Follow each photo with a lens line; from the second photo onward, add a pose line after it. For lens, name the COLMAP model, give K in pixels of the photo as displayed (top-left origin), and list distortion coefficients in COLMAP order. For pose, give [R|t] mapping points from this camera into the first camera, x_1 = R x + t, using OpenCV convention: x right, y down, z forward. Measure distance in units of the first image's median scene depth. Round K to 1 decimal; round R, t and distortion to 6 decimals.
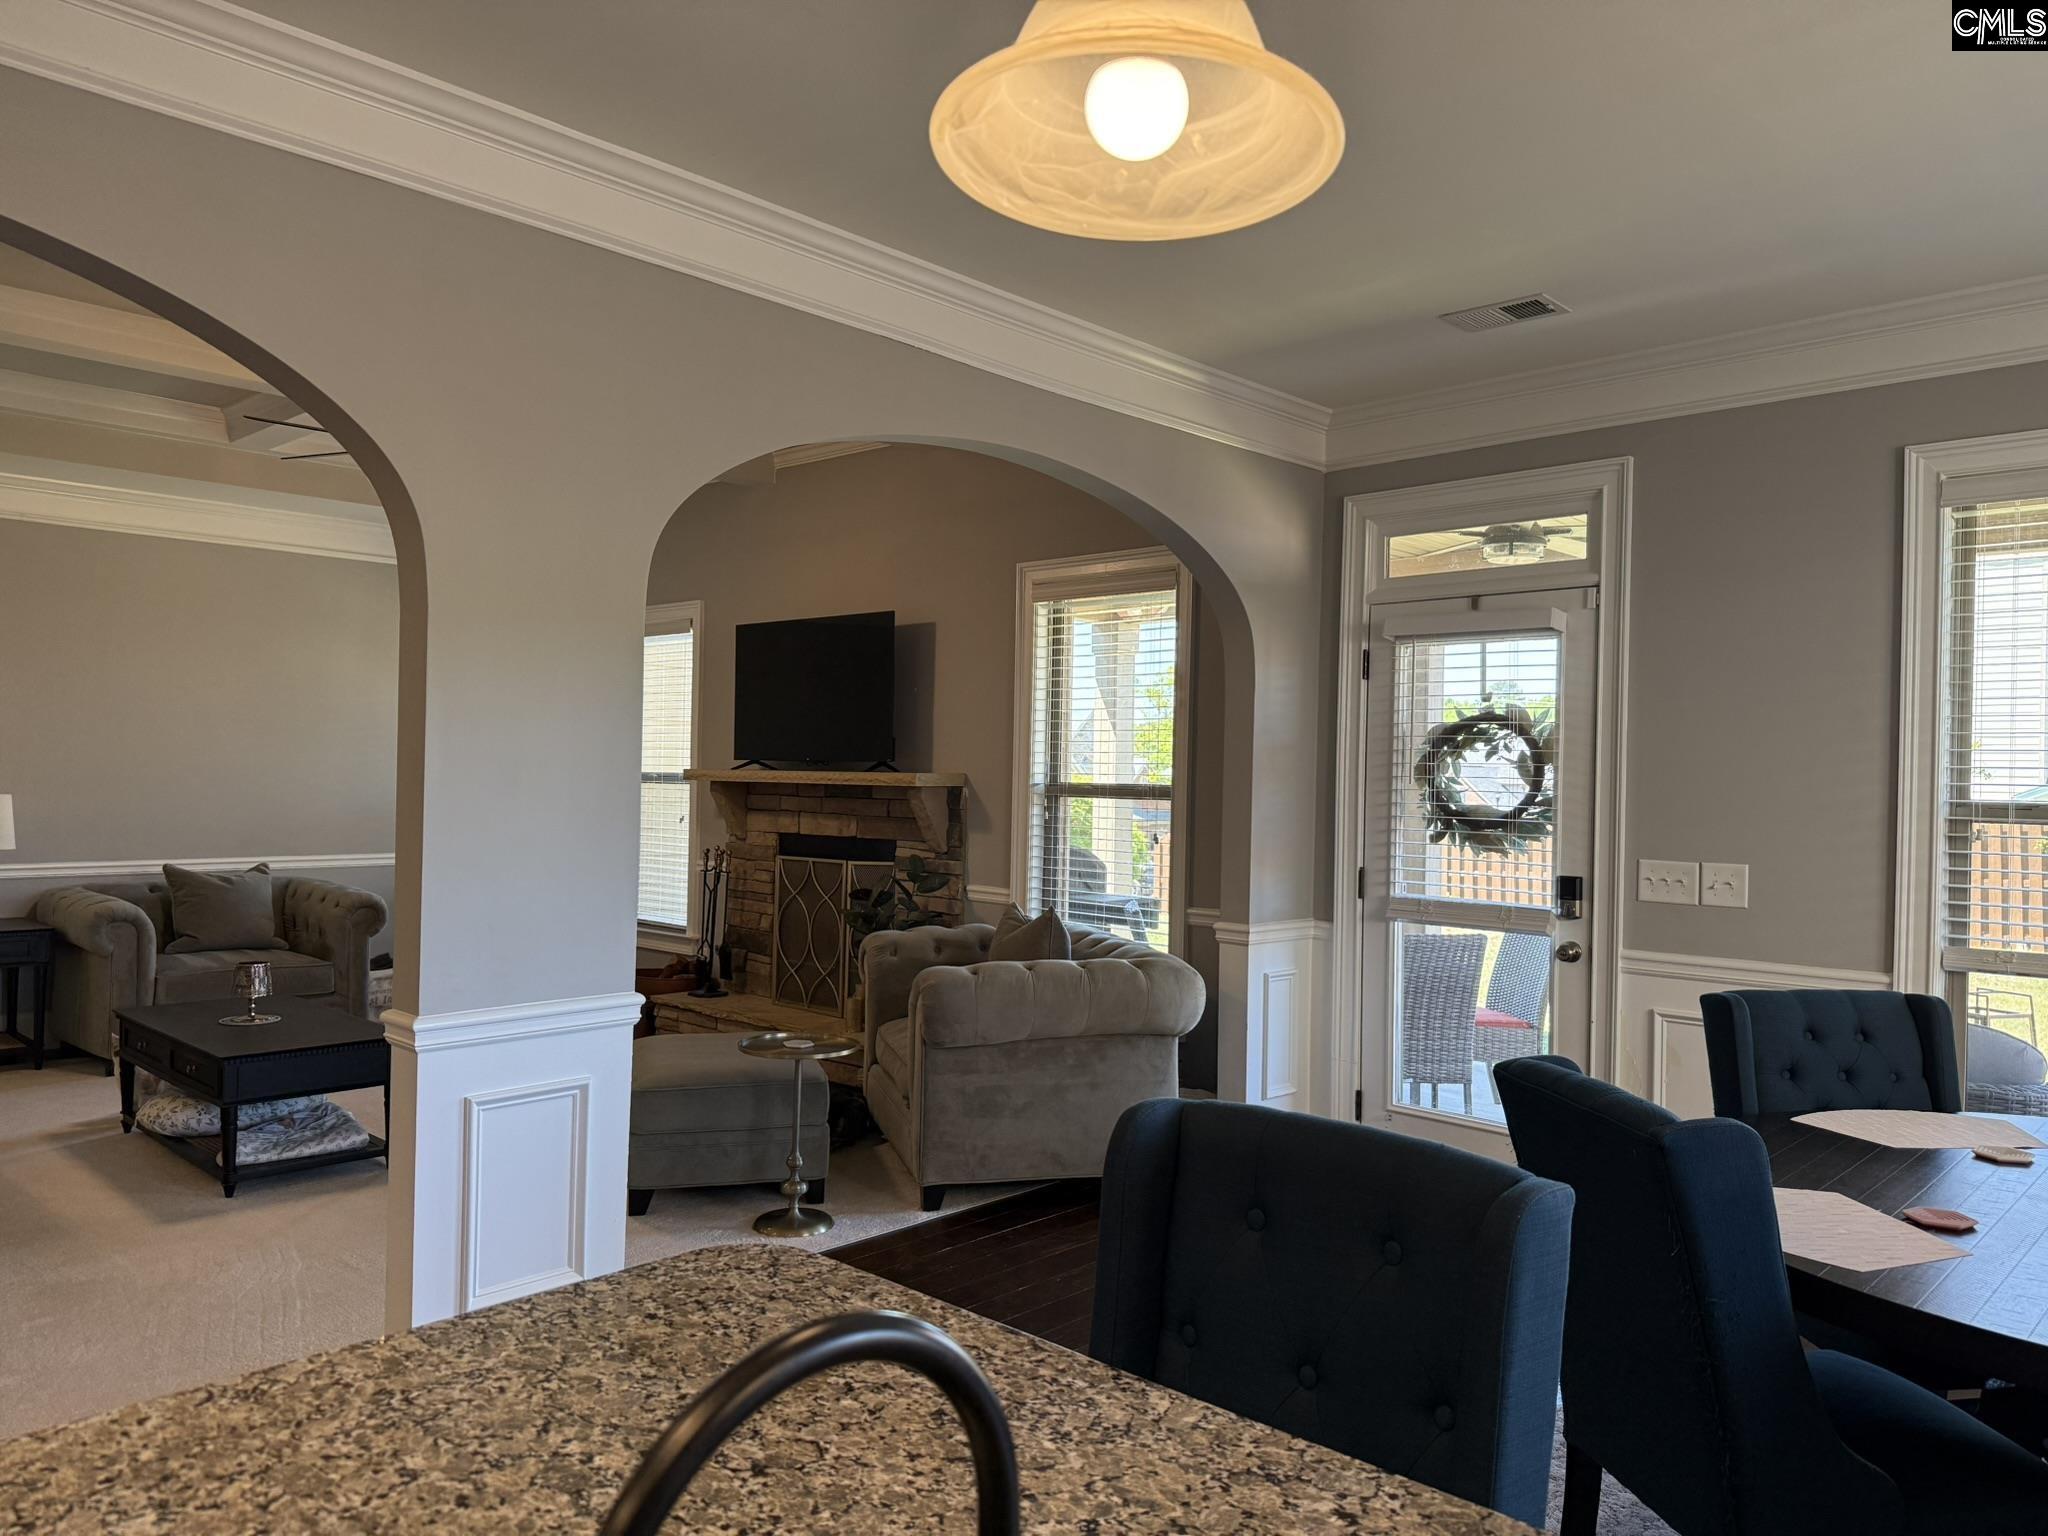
lens RADIAL K [[1432.9, 0, 1024.0], [0, 1432.9, 768.0], [0, 0, 1]] dist [0.002177, 0.000694]
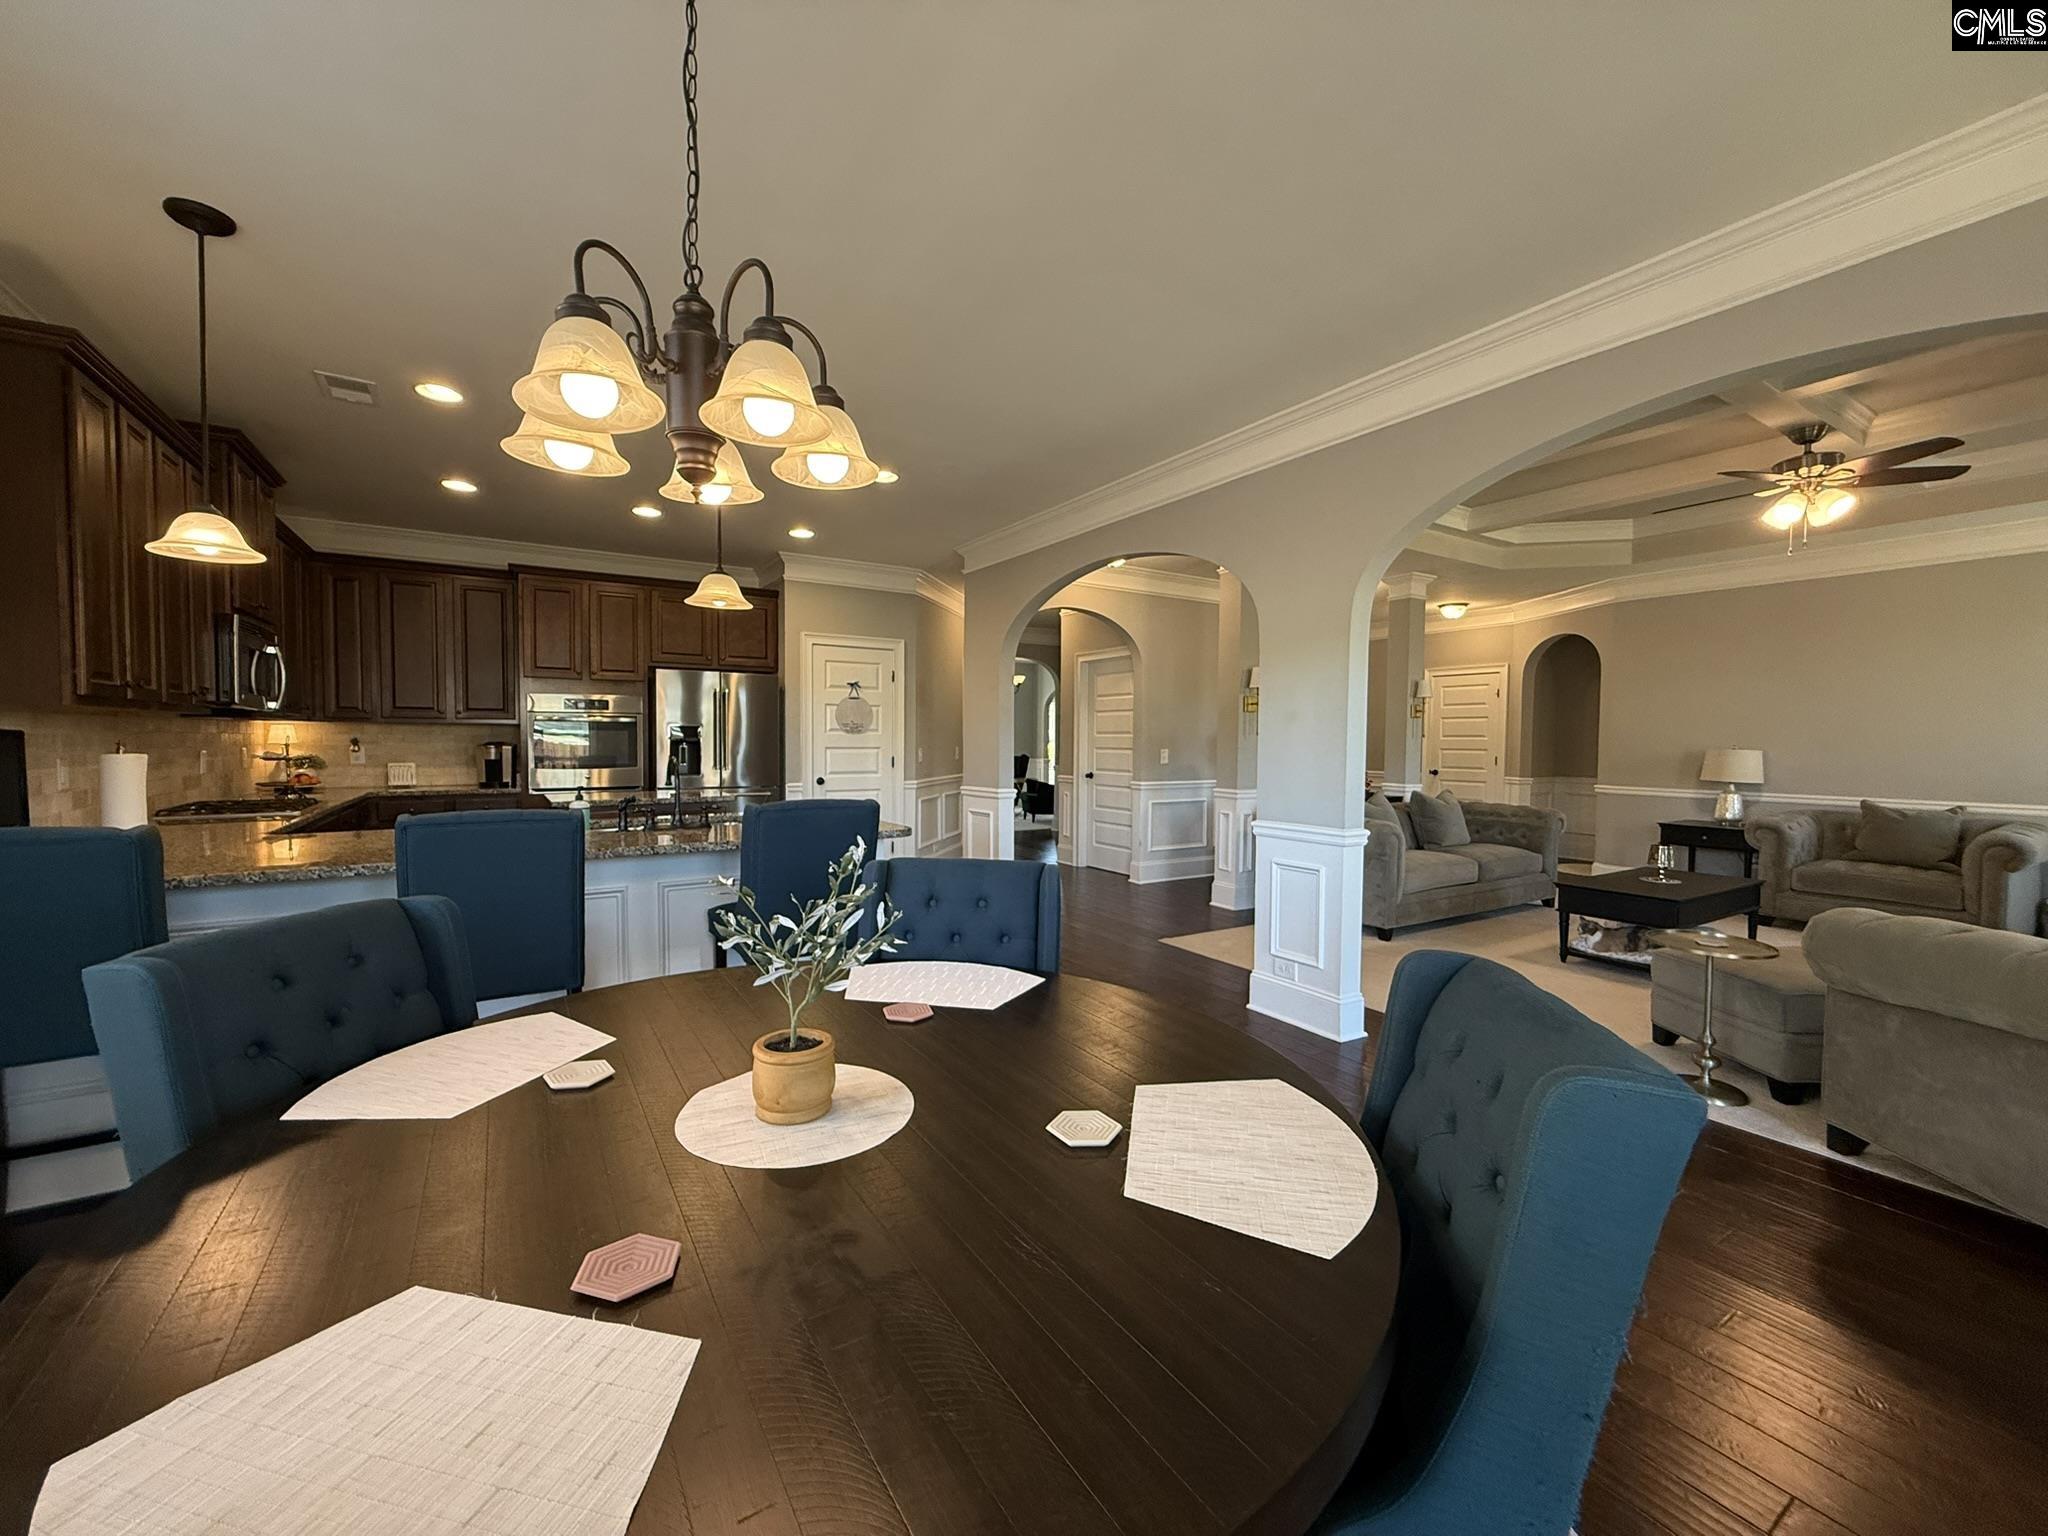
lens RADIAL K [[796.7, 0, 1024.0], [0, 796.7, 768.0], [0, 0, 1]] dist [-0.000065, 0.000170]
pose [[-0.241506, 0.015271, -0.970279, 0.585747], [-0.013006, 0.999735, 0.018972, 0.048482], [0.970312, 0.017201, -0.241244, 0.596130]]
